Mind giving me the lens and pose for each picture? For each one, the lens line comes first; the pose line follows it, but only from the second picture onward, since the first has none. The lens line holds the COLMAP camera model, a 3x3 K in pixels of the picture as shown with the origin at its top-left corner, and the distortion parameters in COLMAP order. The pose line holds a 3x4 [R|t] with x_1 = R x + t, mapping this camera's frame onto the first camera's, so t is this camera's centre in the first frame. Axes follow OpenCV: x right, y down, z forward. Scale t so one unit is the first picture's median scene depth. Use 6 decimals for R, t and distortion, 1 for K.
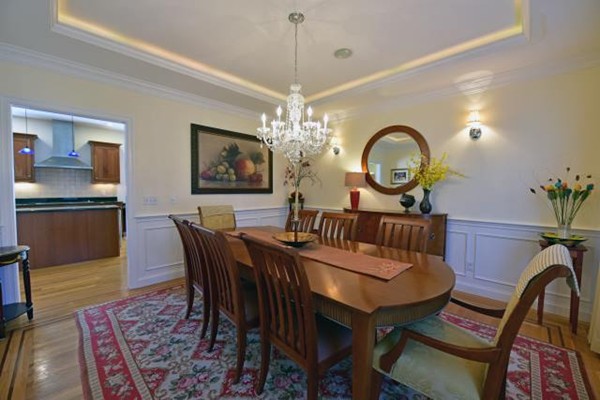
lens RADIAL K [[237.6, 0, 300.6], [0, 237.6, 200.4], [0, 0, 1]] dist [-0.021251, -0.000886]
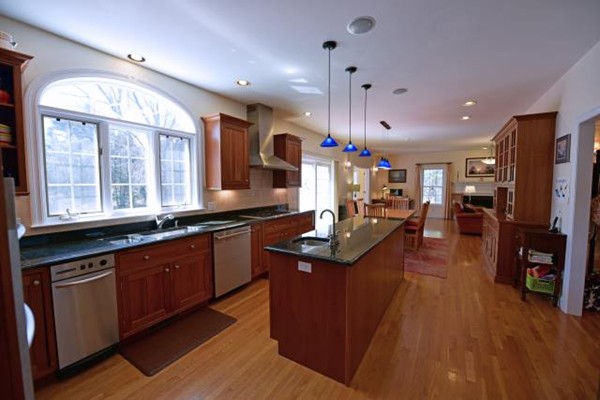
lens RADIAL K [[237.6, 0, 301.0], [0, 237.6, 201.9], [0, 0, 1]] dist [-0.021251, -0.000886]
pose [[0.979844, -0.025301, 0.198157, -1.619860], [0.020091, 0.999399, 0.028261, -0.075222], [-0.198753, -0.023710, 0.979763, 0.283172]]
